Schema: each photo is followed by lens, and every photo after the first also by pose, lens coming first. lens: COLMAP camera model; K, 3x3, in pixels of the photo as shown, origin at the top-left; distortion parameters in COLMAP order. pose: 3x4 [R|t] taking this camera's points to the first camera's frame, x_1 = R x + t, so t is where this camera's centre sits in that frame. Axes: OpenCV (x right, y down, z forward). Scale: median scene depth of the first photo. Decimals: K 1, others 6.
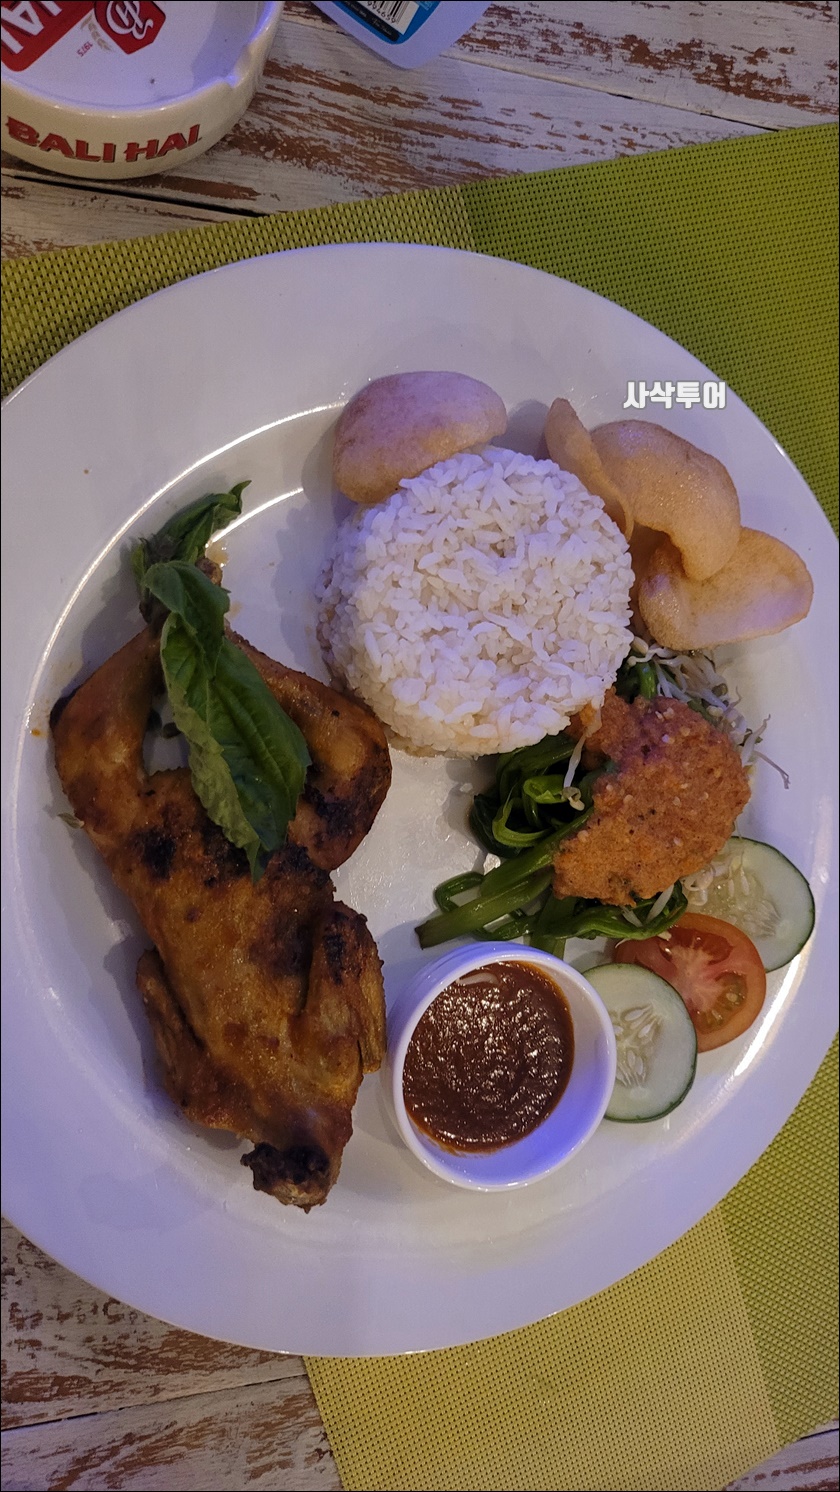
lens RADIAL K [[1046.6, 0, 421.2], [0, 1046.6, 743.5], [0, 0, 1]] dist [0.005437, -0.021890]
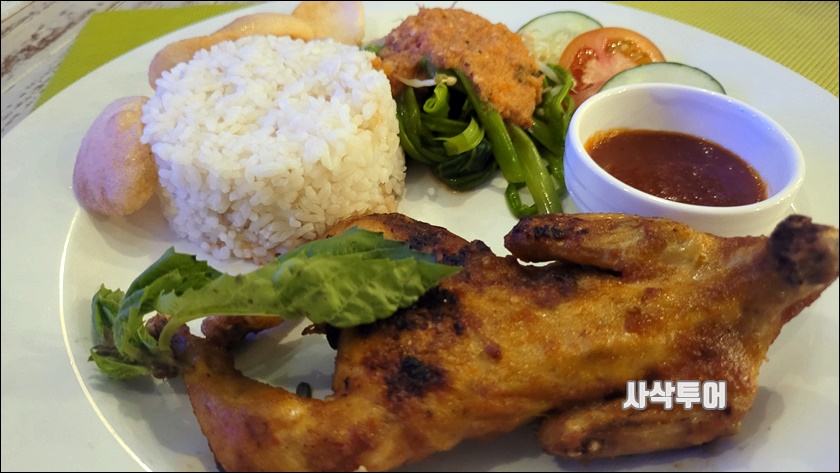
lens RADIAL K [[589.2, 0, 417.0], [0, 589.2, 259.7], [0, 0, 1]] dist [0.005437, -0.021890]
pose [[0.178561, -0.885453, 0.429056, -0.331569], [0.977901, 0.111508, -0.176852, 0.161286], [0.108751, 0.451153, 0.885796, 0.475847]]
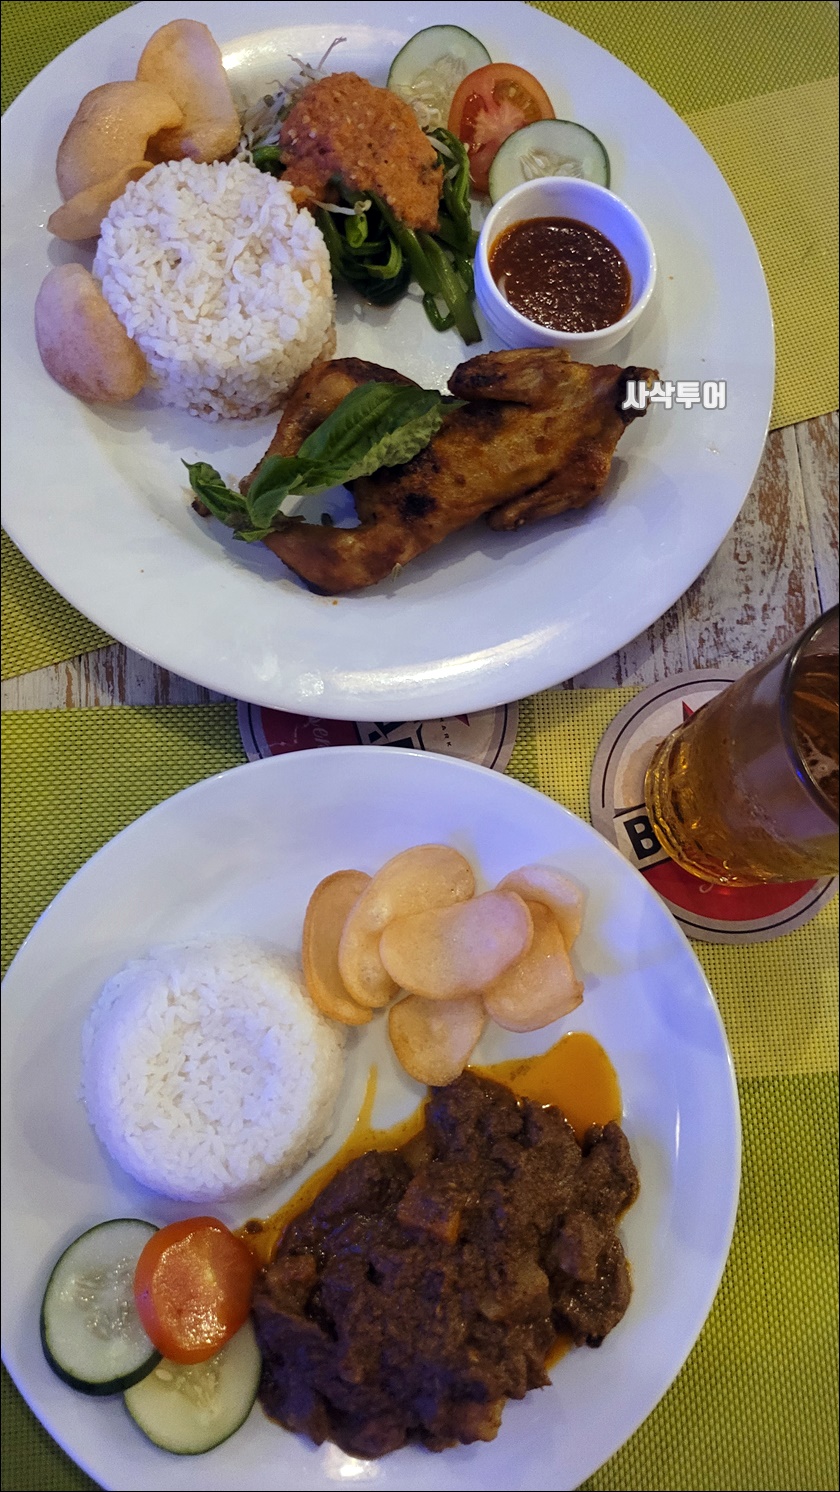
lens RADIAL K [[1046.6, 0, 410.6], [0, 1046.6, 747.5], [0, 0, 1]] dist [0.005437, -0.021890]
pose [[-0.042007, -0.989358, -0.139309, -0.334673], [0.994128, -0.055306, 0.093006, -0.045815], [-0.099721, -0.134584, 0.985872, -0.373781]]
